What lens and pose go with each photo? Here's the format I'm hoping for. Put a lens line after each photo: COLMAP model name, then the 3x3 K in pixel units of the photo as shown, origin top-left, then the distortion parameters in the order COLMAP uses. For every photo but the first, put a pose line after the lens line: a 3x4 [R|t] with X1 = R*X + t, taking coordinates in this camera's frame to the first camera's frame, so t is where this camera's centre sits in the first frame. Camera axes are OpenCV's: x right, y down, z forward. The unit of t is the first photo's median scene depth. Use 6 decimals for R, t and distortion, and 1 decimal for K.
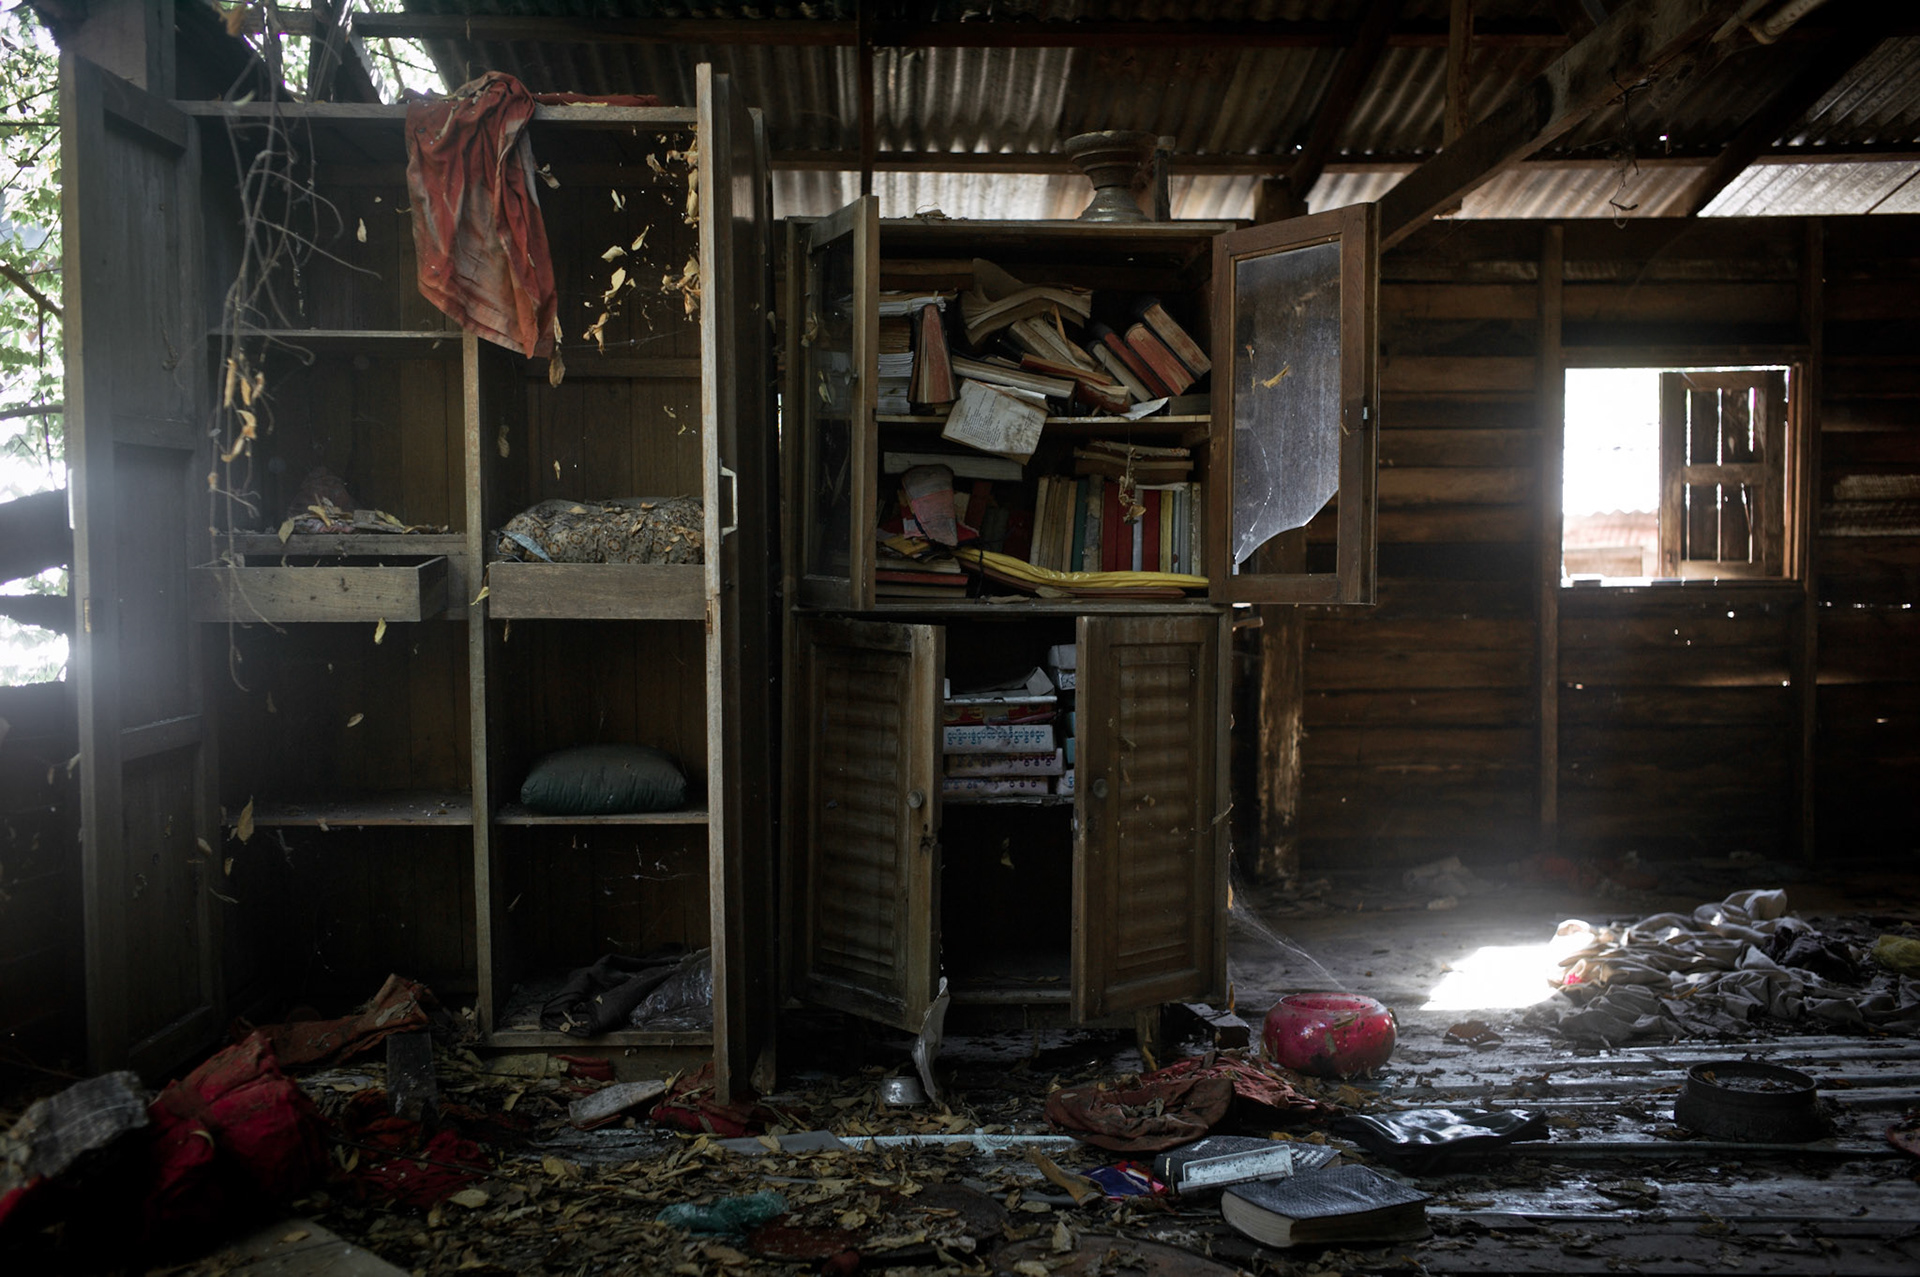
lens RADIAL K [[1960.0, 0, 933.1], [0, 1960.0, 639.9], [0, 0, 1]] dist [-0.032110, 0.162445]
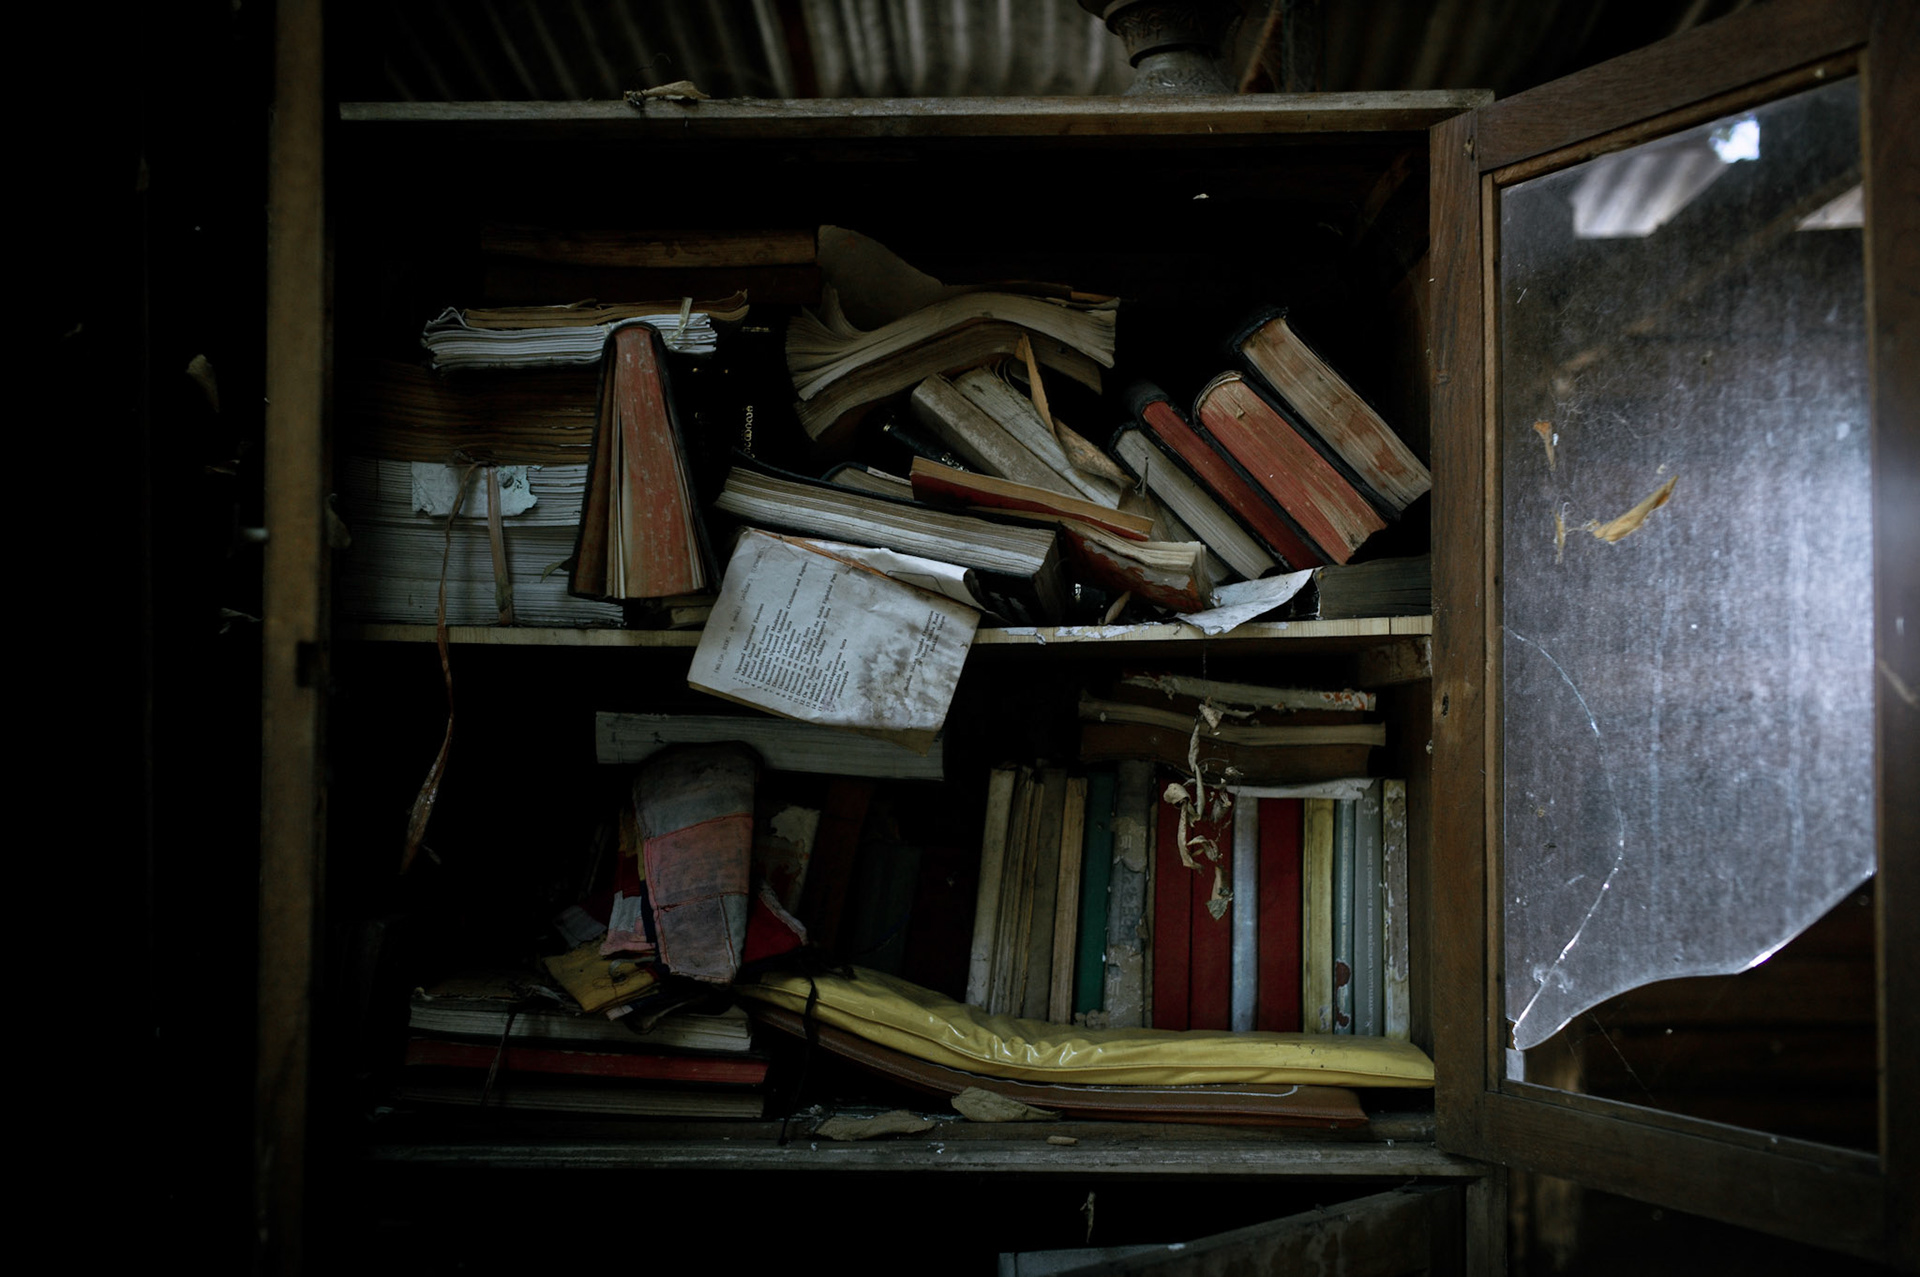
lens RADIAL K [[1960.0, 0, 933.1], [0, 1960.0, 639.9], [0, 0, 1]] dist [-0.032110, 0.162445]
pose [[0.995416, -0.008832, -0.095234, 0.083786], [0.002935, 0.998079, -0.061884, -0.087872], [0.095597, 0.061321, 0.993530, 0.627535]]
